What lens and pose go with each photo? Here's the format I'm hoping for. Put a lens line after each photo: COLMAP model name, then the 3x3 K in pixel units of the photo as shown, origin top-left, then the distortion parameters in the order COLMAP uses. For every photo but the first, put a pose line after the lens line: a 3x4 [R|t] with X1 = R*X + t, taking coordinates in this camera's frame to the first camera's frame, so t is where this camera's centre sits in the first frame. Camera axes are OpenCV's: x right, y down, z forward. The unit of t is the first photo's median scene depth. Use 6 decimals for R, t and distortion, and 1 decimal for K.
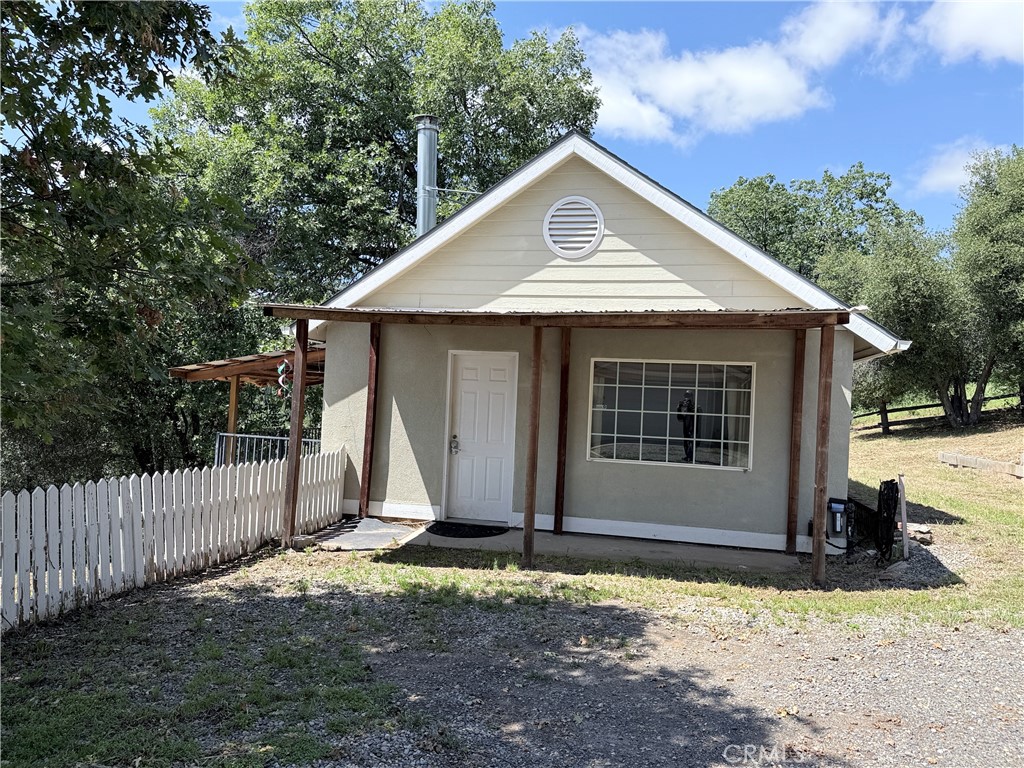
lens RADIAL K [[754.9, 0, 508.3], [0, 754.9, 389.2], [0, 0, 1]] dist [-0.000137, -0.024048]
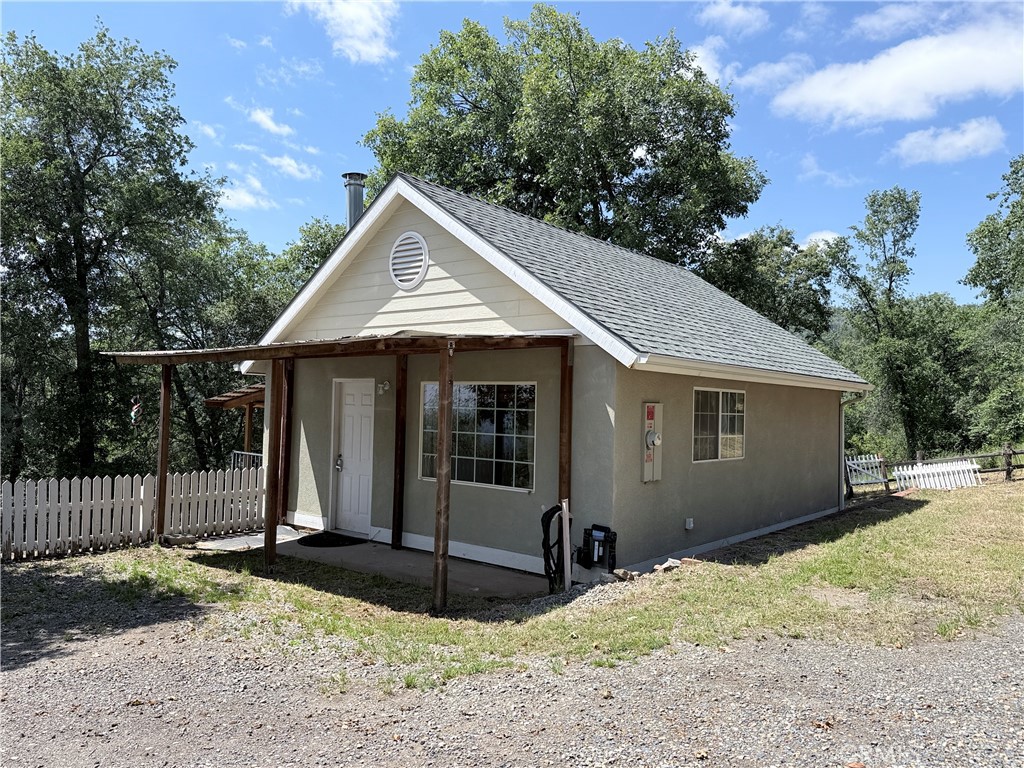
lens RADIAL K [[754.9, 0, 506.8], [0, 754.9, 377.9], [0, 0, 1]] dist [-0.000137, -0.024048]
pose [[0.904330, -0.037383, -0.425193, 0.670863], [0.022307, 0.998935, -0.040381, -0.001727], [0.426250, 0.027033, 0.904201, 0.095724]]
